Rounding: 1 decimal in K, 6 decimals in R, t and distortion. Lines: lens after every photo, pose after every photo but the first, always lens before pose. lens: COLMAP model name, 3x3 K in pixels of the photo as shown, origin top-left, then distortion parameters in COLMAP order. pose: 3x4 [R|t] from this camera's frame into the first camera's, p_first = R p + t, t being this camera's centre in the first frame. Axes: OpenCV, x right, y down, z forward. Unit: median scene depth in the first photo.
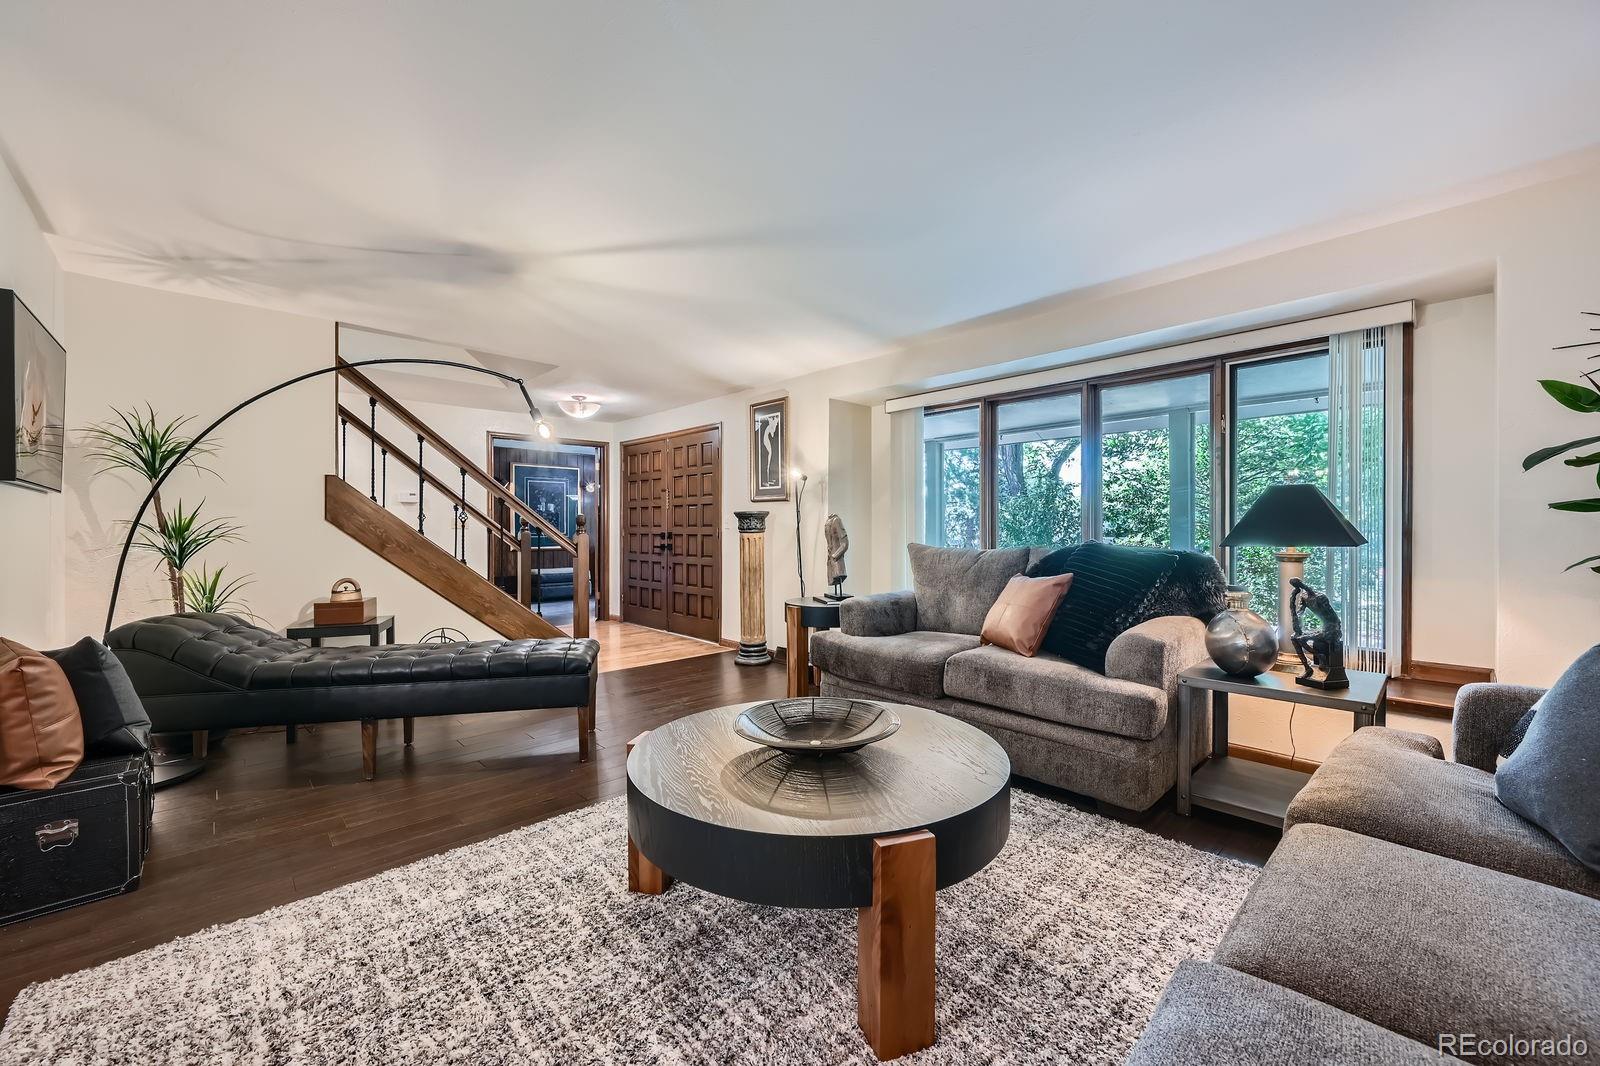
lens RADIAL K [[634.6, 0, 809.9], [0, 634.6, 534.0], [0, 0, 1]] dist [-0.002381, -0.000579]
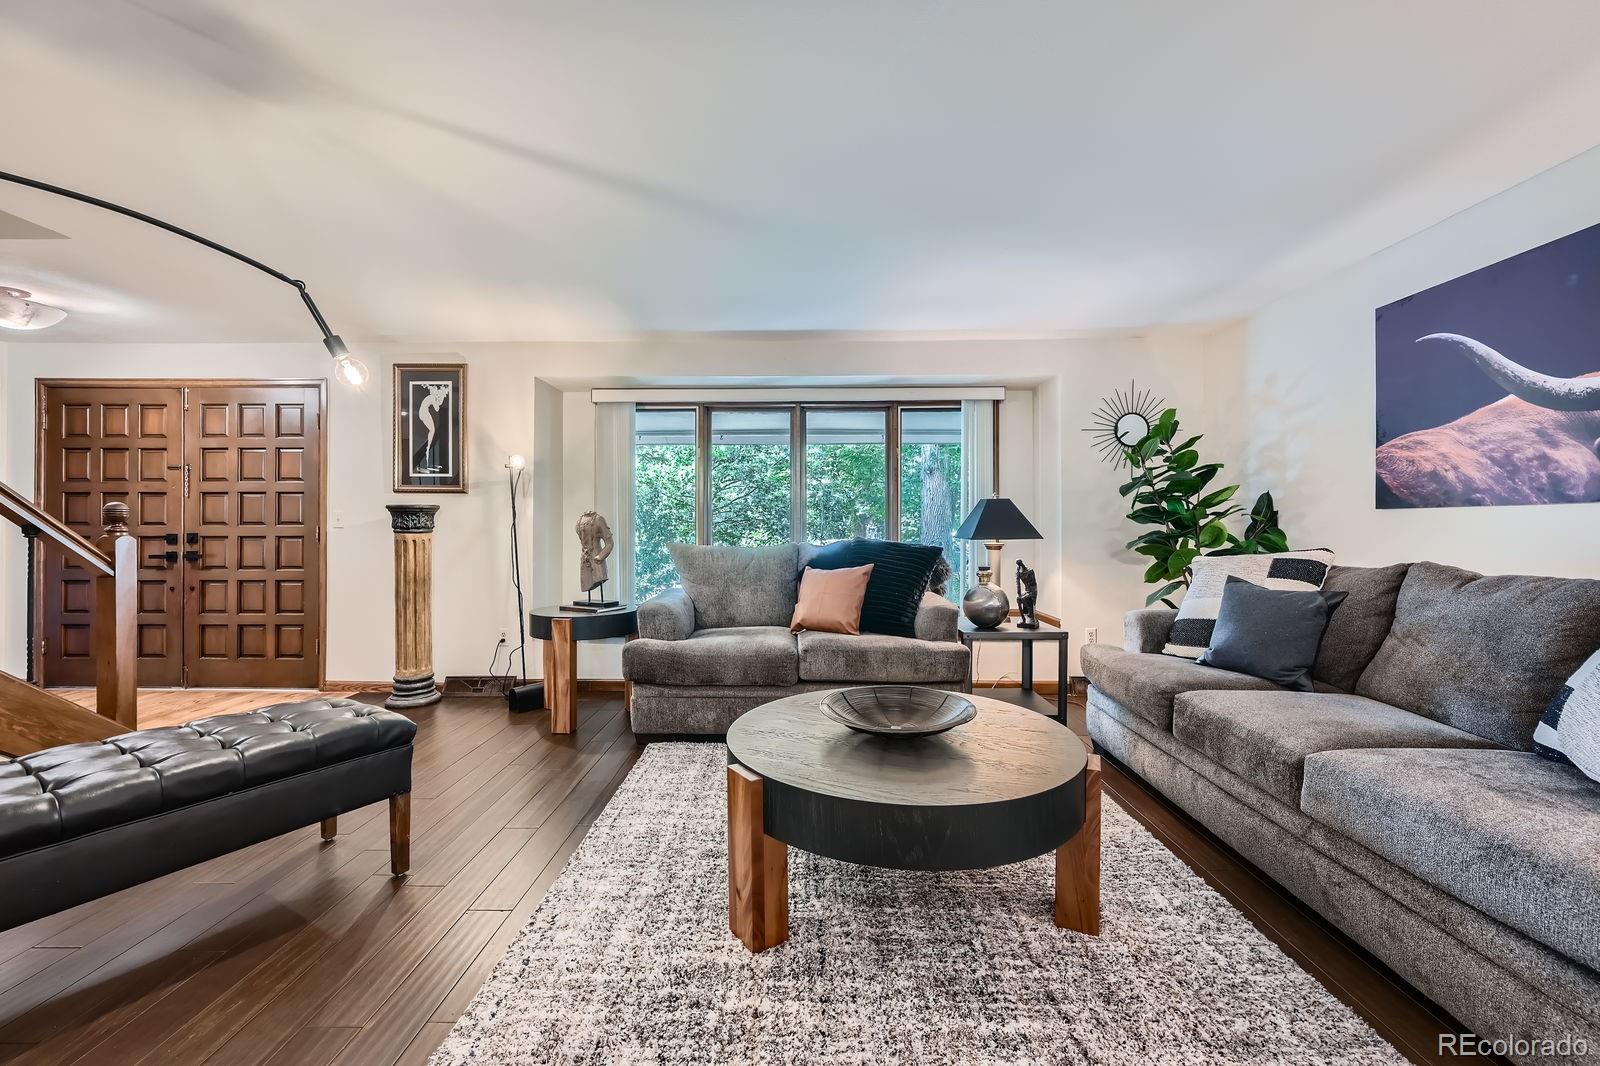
lens RADIAL K [[634.6, 0, 803.8], [0, 634.6, 525.8], [0, 0, 1]] dist [-0.002381, -0.000579]
pose [[0.695530, 0.002810, 0.718491, -0.342651], [0.005976, 0.999935, -0.009696, -0.000309], [-0.718472, 0.011037, 0.695468, 0.143984]]
